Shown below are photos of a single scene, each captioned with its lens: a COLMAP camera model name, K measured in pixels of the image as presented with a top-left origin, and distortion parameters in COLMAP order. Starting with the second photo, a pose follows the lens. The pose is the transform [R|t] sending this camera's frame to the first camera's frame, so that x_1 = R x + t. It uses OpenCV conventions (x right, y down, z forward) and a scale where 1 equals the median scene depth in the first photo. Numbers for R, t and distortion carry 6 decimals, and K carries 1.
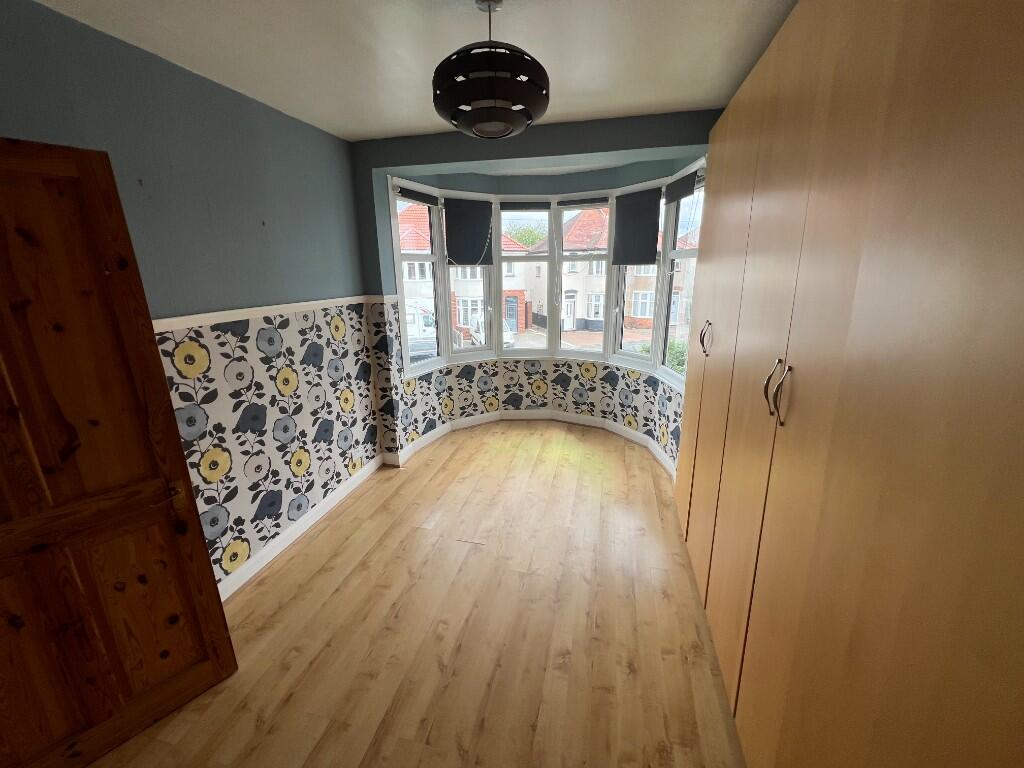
lens RADIAL K [[414.5, 0, 512.7], [0, 414.5, 381.9], [0, 0, 1]] dist [-0.000247, -0.000021]
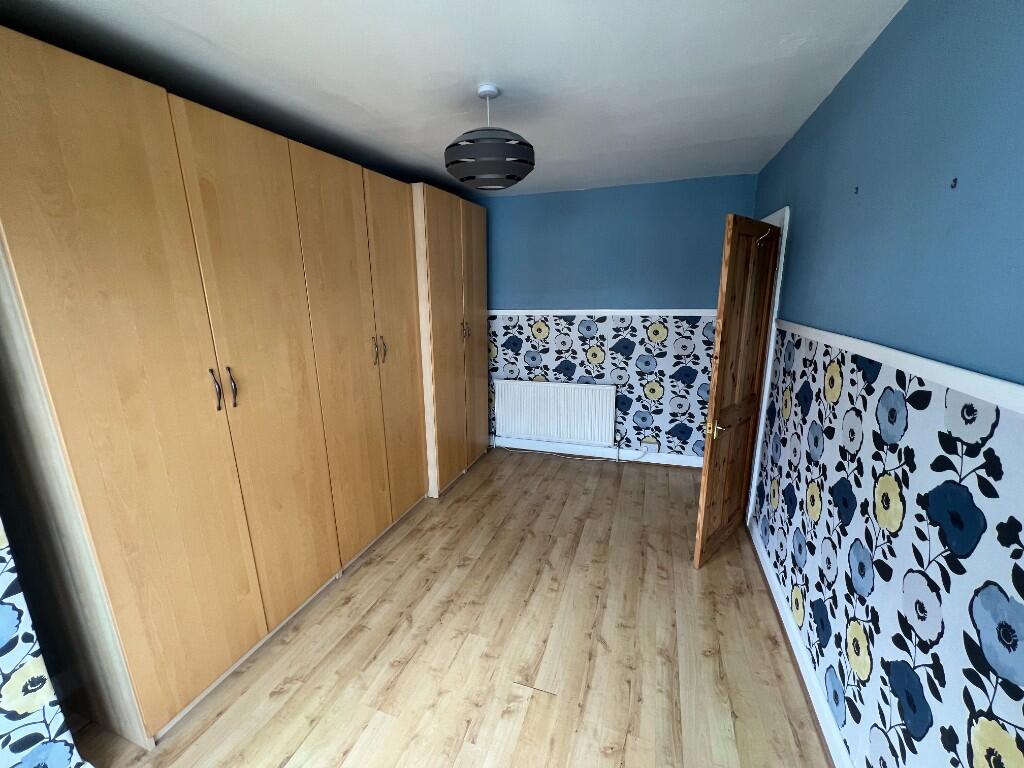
lens RADIAL K [[414.5, 0, 513.0], [0, 414.5, 385.2], [0, 0, 1]] dist [-0.000247, -0.000021]
pose [[-0.994419, 0.007608, 0.105225, -0.188112], [0.057367, 0.876042, 0.478811, -0.510526], [-0.088539, 0.482175, -0.871589, 1.825120]]
